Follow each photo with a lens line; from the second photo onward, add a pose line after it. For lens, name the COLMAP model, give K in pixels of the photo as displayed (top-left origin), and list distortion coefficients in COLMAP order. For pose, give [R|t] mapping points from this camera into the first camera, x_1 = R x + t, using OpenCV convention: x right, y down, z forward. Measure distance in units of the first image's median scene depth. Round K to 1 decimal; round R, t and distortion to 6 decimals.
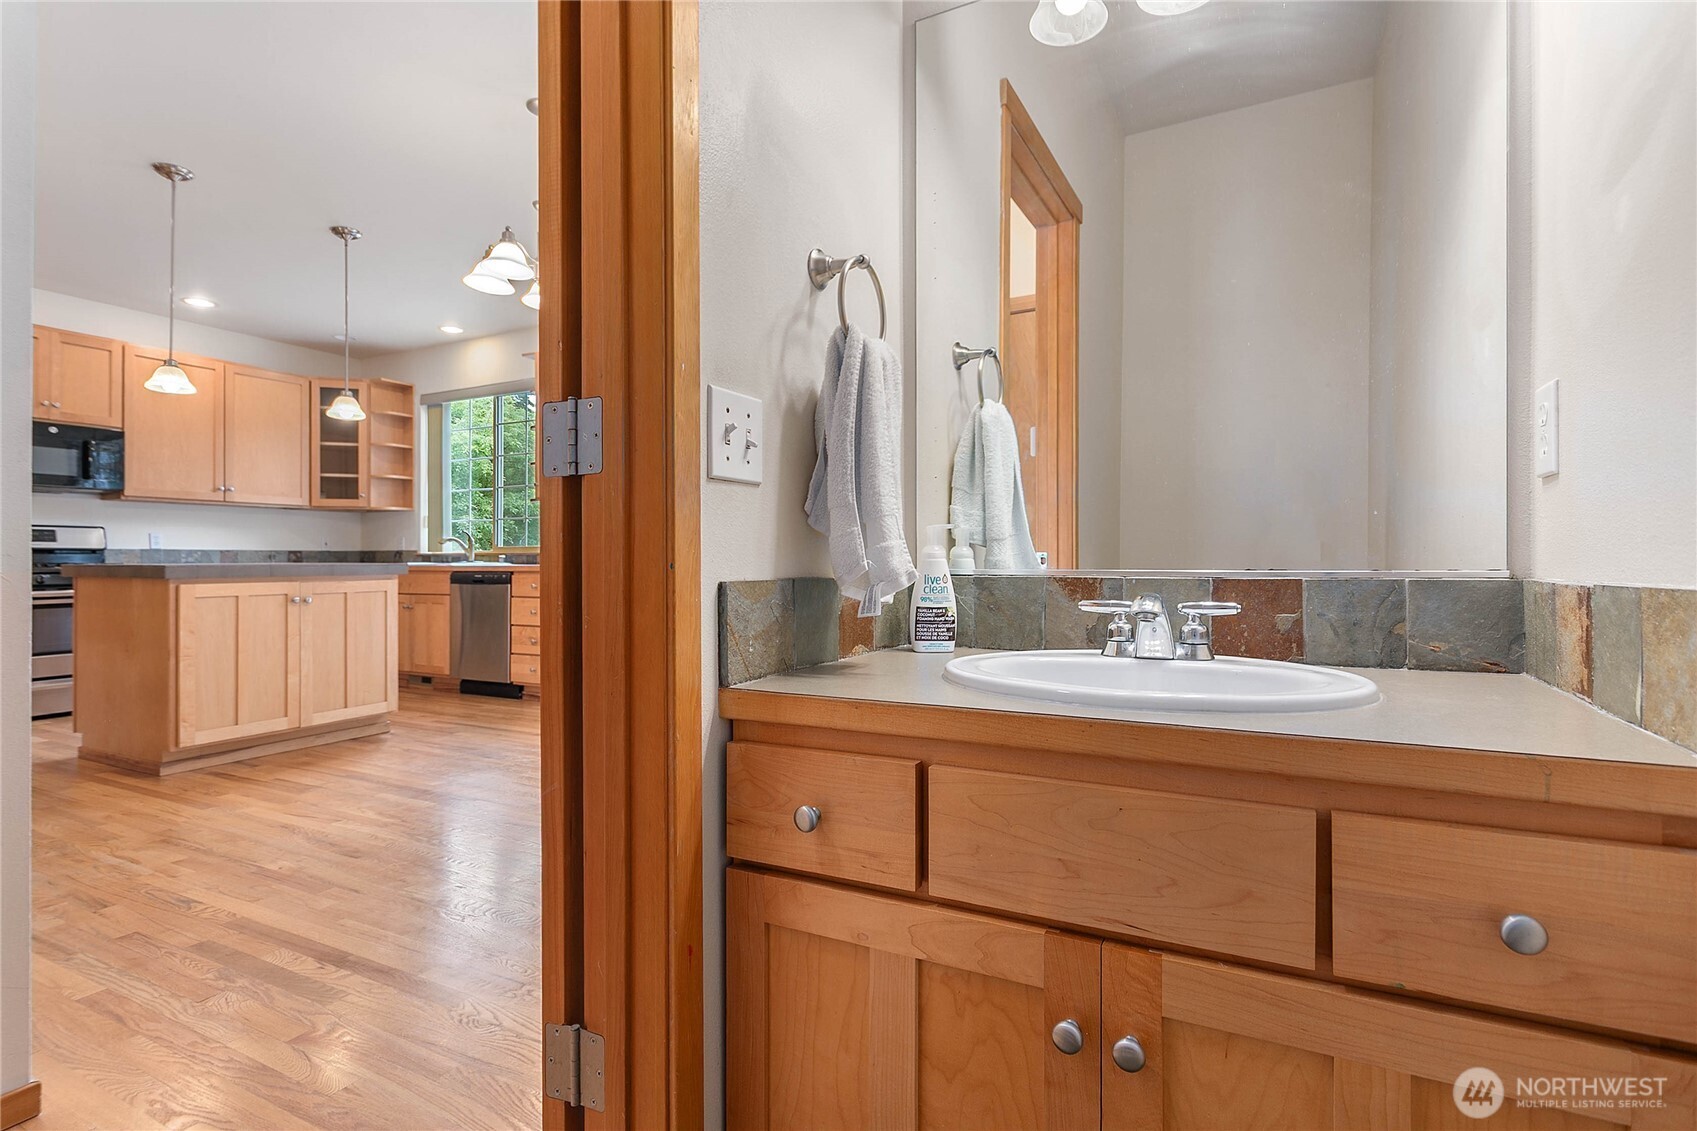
lens RADIAL K [[831.9, 0, 832.0], [0, 831.9, 557.1], [0, 0, 1]] dist [0.001231, 0.001633]
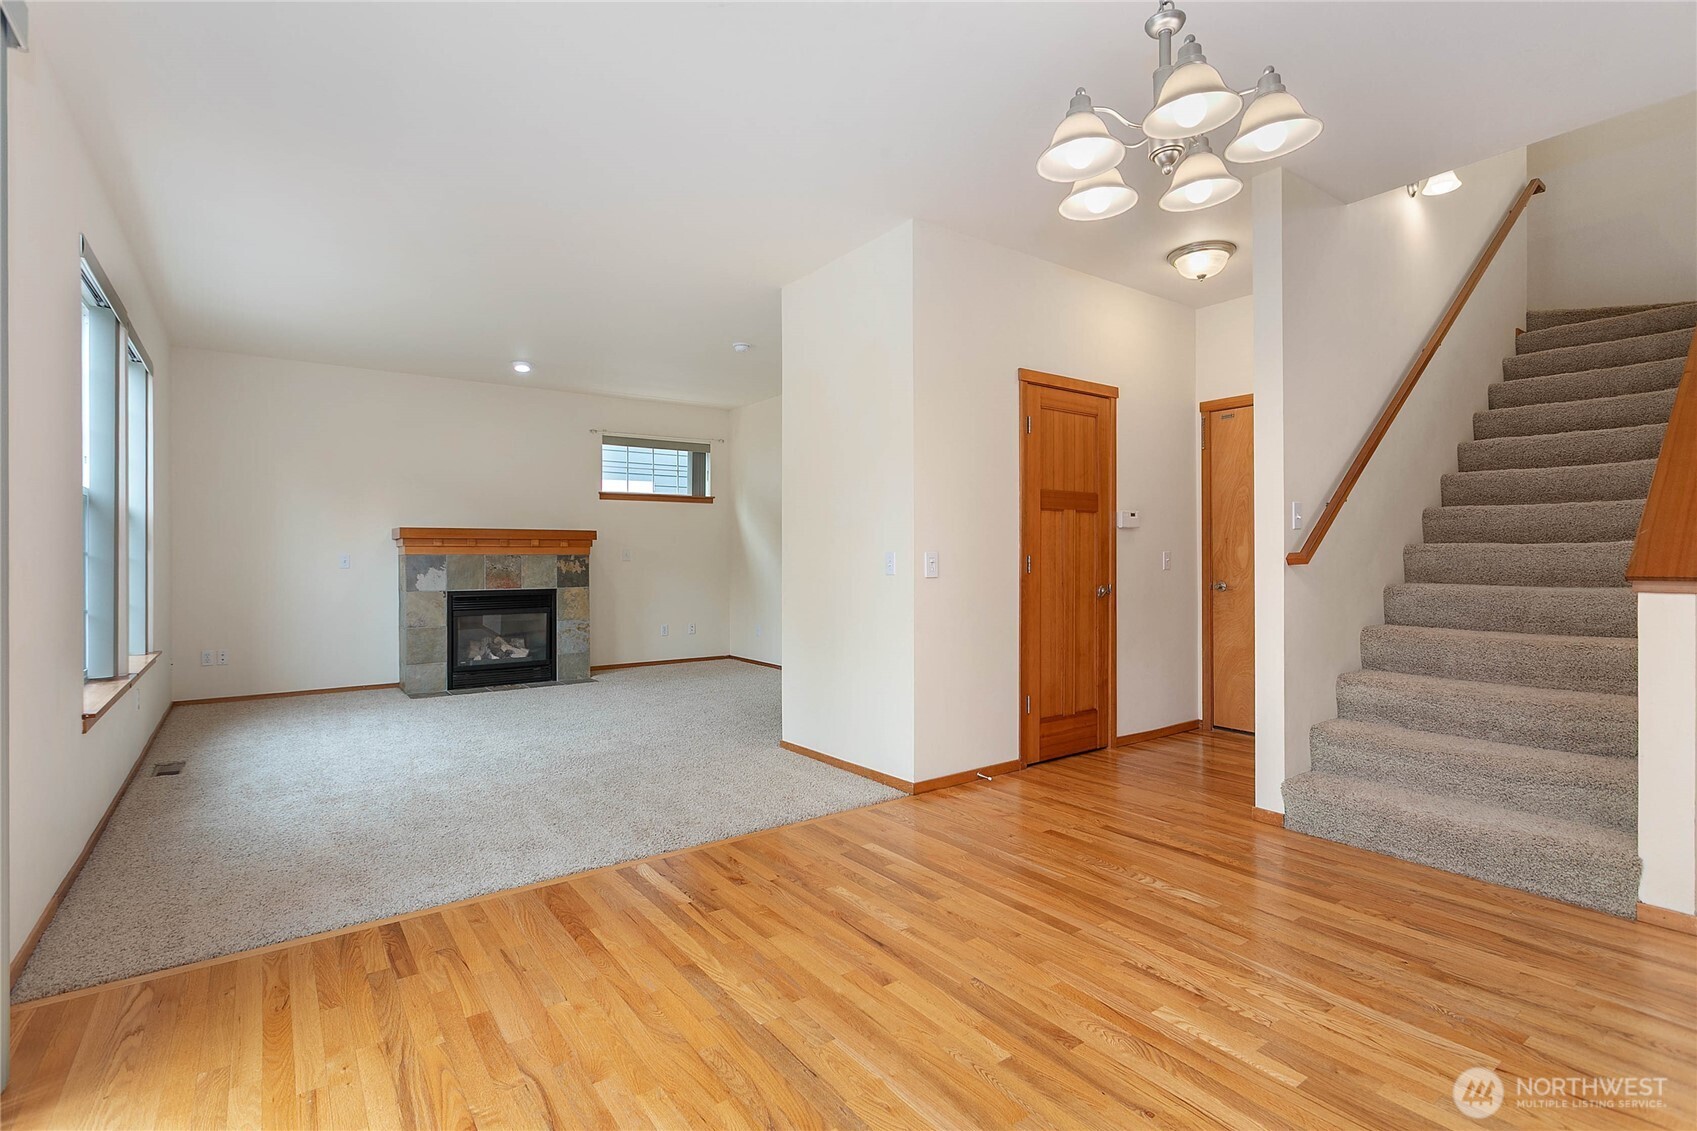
lens RADIAL K [[797.3, 0, 858.7], [0, 797.3, 564.6], [0, 0, 1]] dist [-0.005904, 0.004195]
pose [[-0.900717, 0.007891, 0.434335, -0.201367], [0.008730, 0.999962, -0.000063, -0.028090], [-0.434319, 0.003735, -0.900751, 0.824461]]
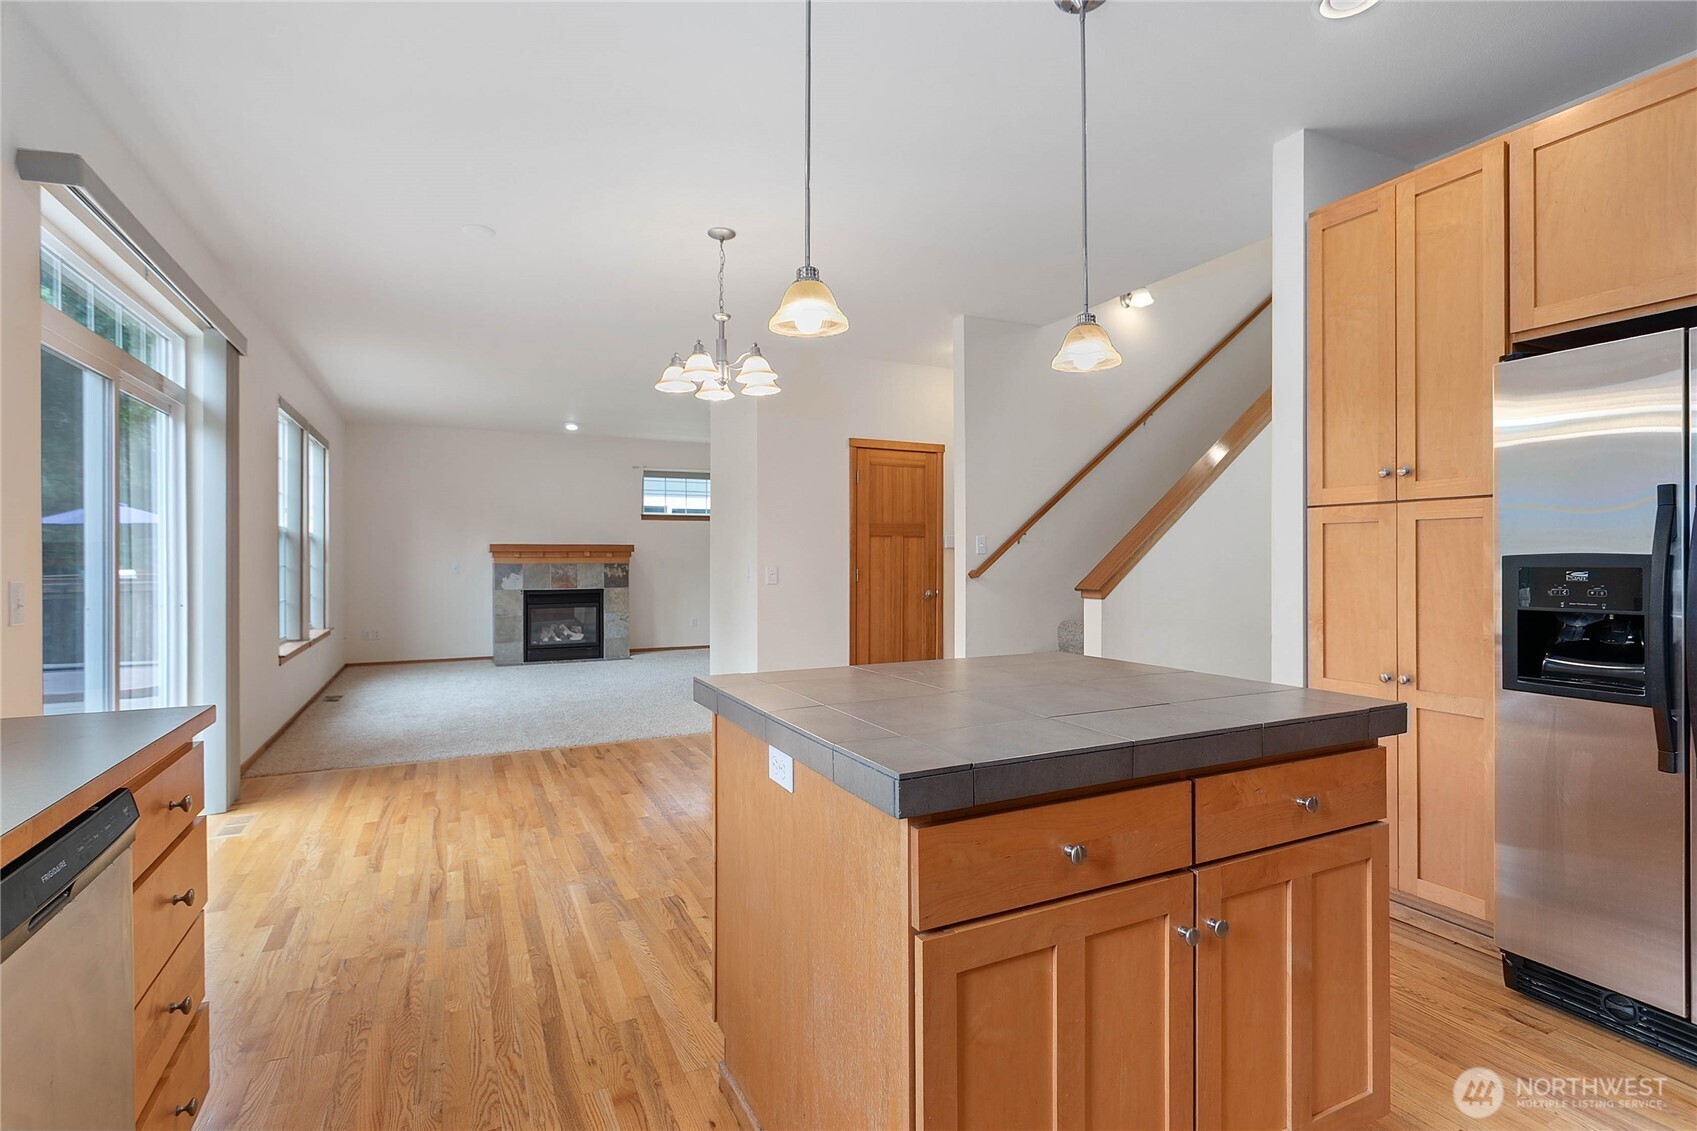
lens RADIAL K [[797.3, 0, 857.2], [0, 797.3, 571.4], [0, 0, 1]] dist [-0.005904, 0.004195]
pose [[-0.812159, 0.000062, 0.583436, -0.598032], [0.004109, 0.999976, 0.005614, -0.037110], [-0.583422, 0.006957, -0.812139, 0.935245]]
